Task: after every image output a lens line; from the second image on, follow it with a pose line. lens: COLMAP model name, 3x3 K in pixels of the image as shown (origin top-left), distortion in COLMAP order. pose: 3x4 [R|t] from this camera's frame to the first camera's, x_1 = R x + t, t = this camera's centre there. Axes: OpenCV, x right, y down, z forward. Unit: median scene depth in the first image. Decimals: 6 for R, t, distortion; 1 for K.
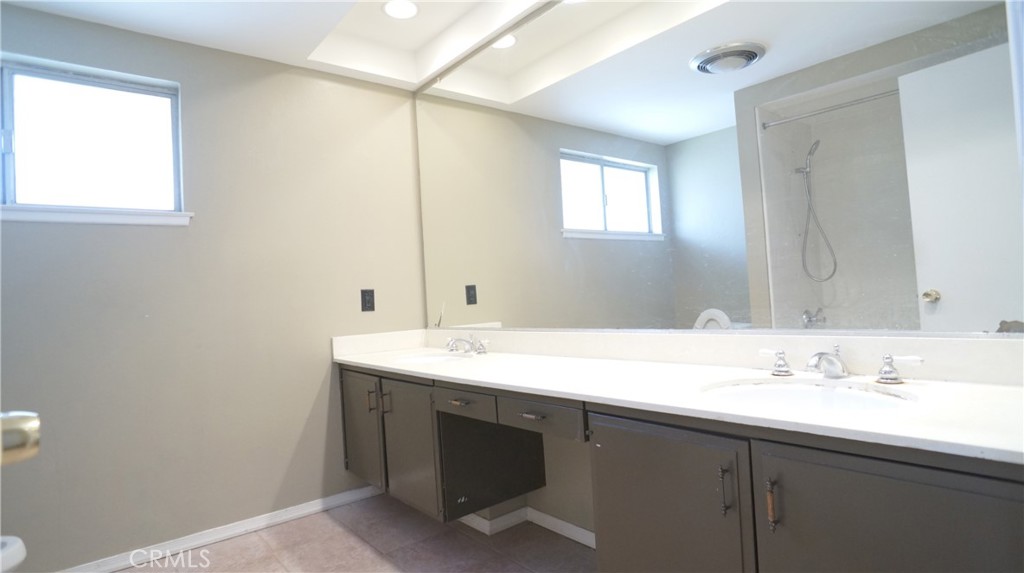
lens RADIAL K [[539.0, 0, 506.4], [0, 539.0, 282.2], [0, 0, 1]] dist [-0.044328, 0.020694]
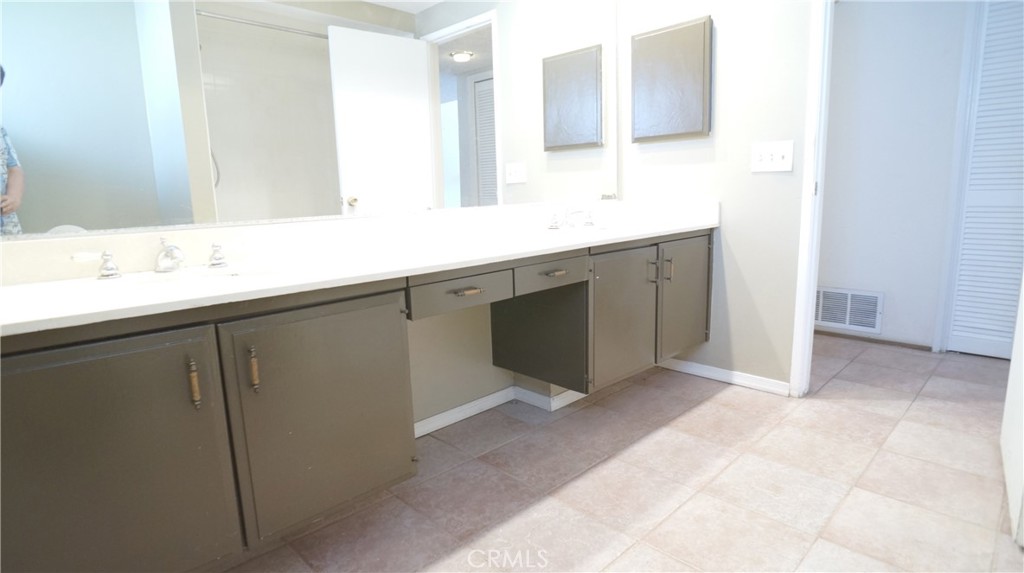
lens RADIAL K [[539.0, 0, 506.4], [0, 539.0, 282.2], [0, 0, 1]] dist [-0.044328, 0.020694]
pose [[-0.066013, -0.109913, 0.991747, -0.963752], [0.008873, 0.993811, 0.110732, 0.128440], [-0.997779, 0.016109, -0.064629, 1.068893]]
